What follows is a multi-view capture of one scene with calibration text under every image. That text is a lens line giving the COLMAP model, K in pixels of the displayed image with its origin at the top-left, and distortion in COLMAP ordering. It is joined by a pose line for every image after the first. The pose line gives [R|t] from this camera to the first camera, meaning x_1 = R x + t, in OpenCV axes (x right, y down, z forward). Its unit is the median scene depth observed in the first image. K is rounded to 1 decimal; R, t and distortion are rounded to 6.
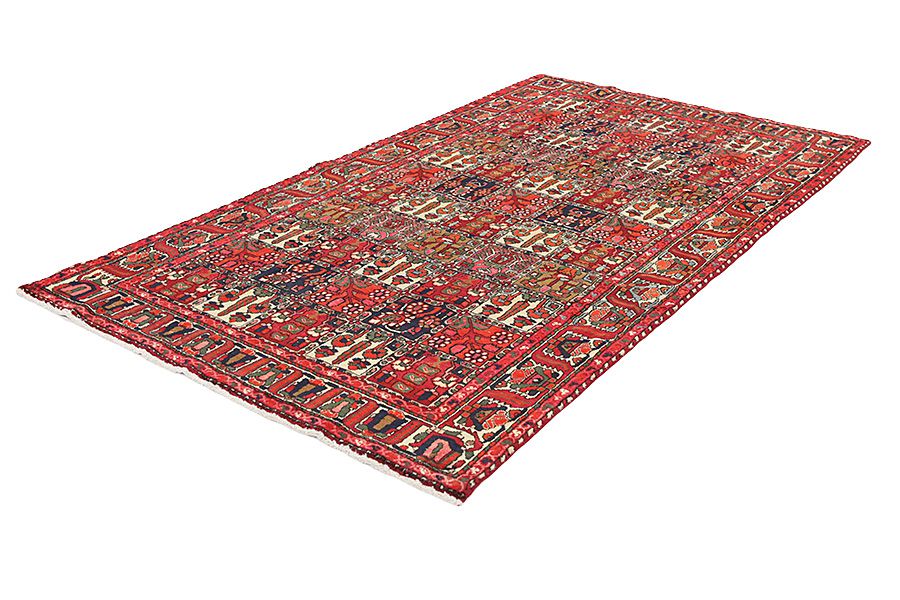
lens RADIAL K [[1019.1, 0, 450.0], [0, 1019.1, 300.0], [0, 0, 1]] dist [-0.060653, 0.000164]
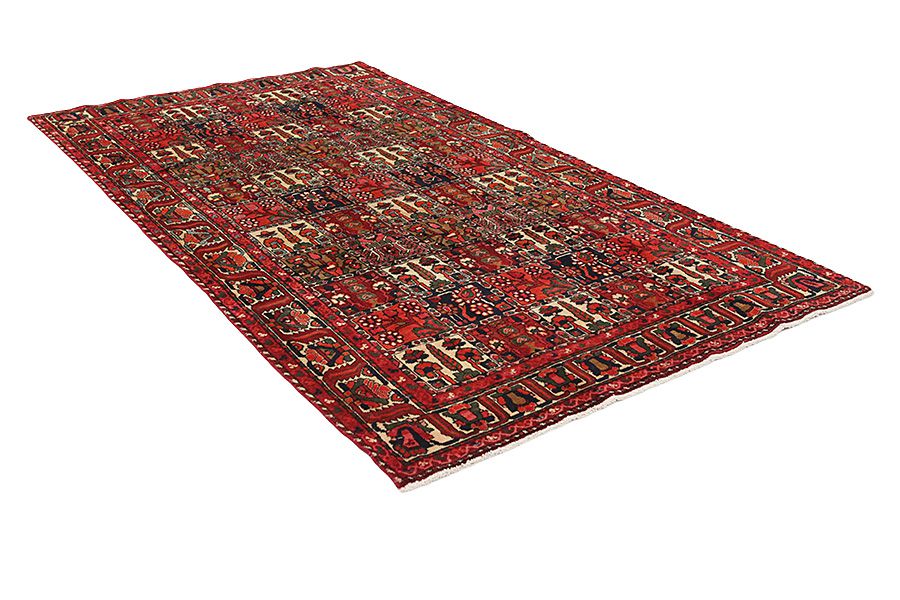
lens RADIAL K [[1019.1, 0, 450.0], [0, 1019.1, 300.0], [0, 0, 1]] dist [-0.060653, 0.000164]
pose [[-0.311639, 0.442901, -0.840666, 0.942849], [-0.463899, 0.701205, 0.541396, -0.602382], [0.829264, 0.558705, -0.013062, 1.153488]]
